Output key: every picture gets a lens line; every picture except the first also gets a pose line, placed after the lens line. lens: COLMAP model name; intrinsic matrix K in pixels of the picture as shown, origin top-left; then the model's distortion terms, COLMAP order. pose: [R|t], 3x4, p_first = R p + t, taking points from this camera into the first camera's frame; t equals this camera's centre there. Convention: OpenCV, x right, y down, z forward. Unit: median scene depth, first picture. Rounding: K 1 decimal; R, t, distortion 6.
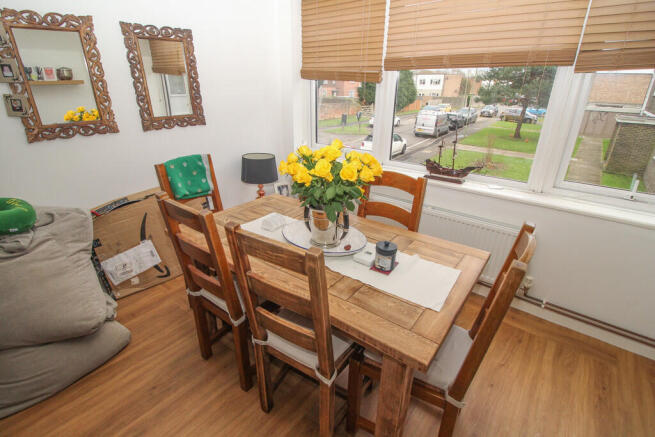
lens RADIAL K [[312.1, 0, 331.2], [0, 312.1, 215.7], [0, 0, 1]] dist [-0.015534, -0.005235]
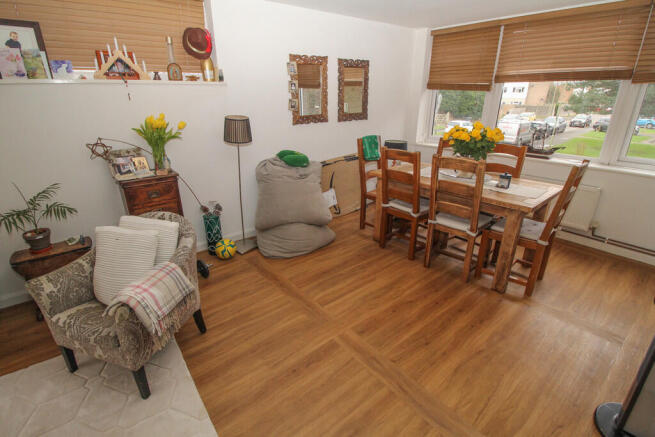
lens RADIAL K [[312.1, 0, 326.1], [0, 312.1, 219.8], [0, 0, 1]] dist [-0.015534, -0.005235]
pose [[0.975781, 0.065736, -0.208639, -0.269179], [-0.069385, 0.997538, -0.010213, 0.259484], [0.207453, 0.024443, 0.977939, -0.607390]]
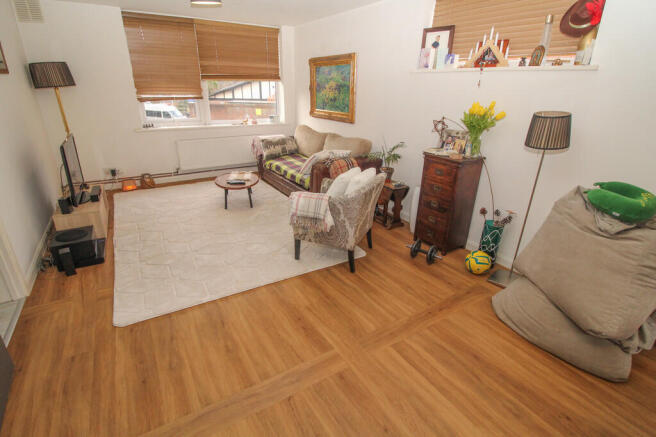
lens RADIAL K [[312.6, 0, 317.9], [0, 312.6, 216.9], [0, 0, 1]] dist [-0.015534, -0.005235]
pose [[-0.337684, 0.344297, -0.876030, 0.168782], [-0.383459, 0.799646, 0.462089, -0.026345], [0.859610, 0.491962, -0.138004, 0.147955]]
